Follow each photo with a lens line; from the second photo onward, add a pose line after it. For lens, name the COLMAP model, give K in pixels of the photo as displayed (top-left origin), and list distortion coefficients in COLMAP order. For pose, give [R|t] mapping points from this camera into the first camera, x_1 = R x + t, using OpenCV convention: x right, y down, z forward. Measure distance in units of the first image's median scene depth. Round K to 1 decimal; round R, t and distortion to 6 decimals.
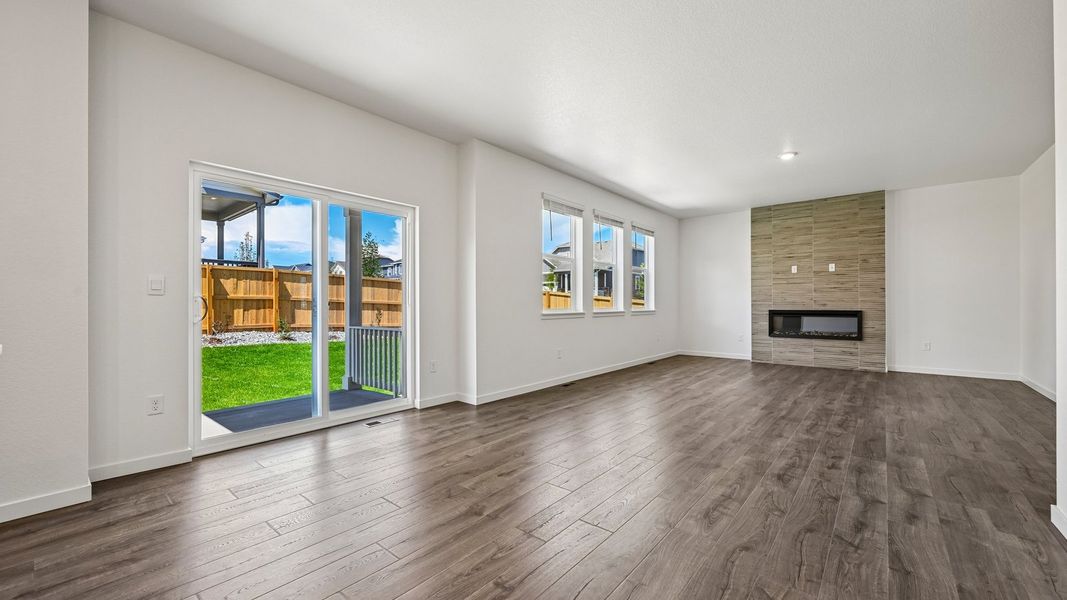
lens RADIAL K [[417.9, 0, 531.6], [0, 417.9, 301.7], [0, 0, 1]] dist [-0.003006, 0.000636]
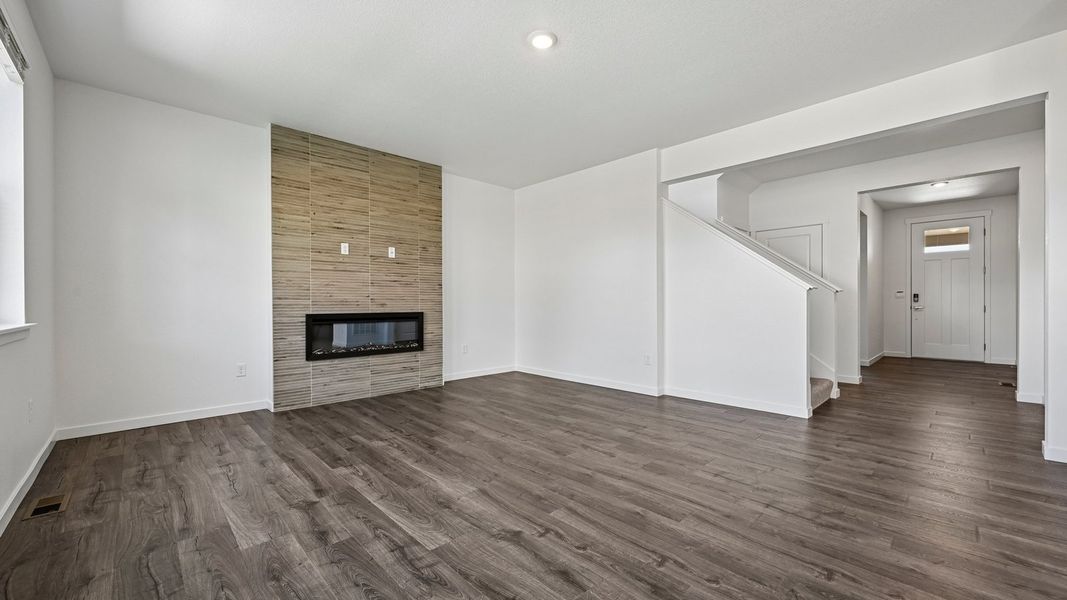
lens RADIAL K [[417.9, 0, 533.8], [0, 417.9, 303.7], [0, 0, 1]] dist [-0.003006, 0.000636]
pose [[0.108281, 0.001697, 0.994119, 0.035929], [0.001745, 0.999997, -0.001897, 0.007466], [-0.994119, 0.001940, 0.108278, 0.670505]]
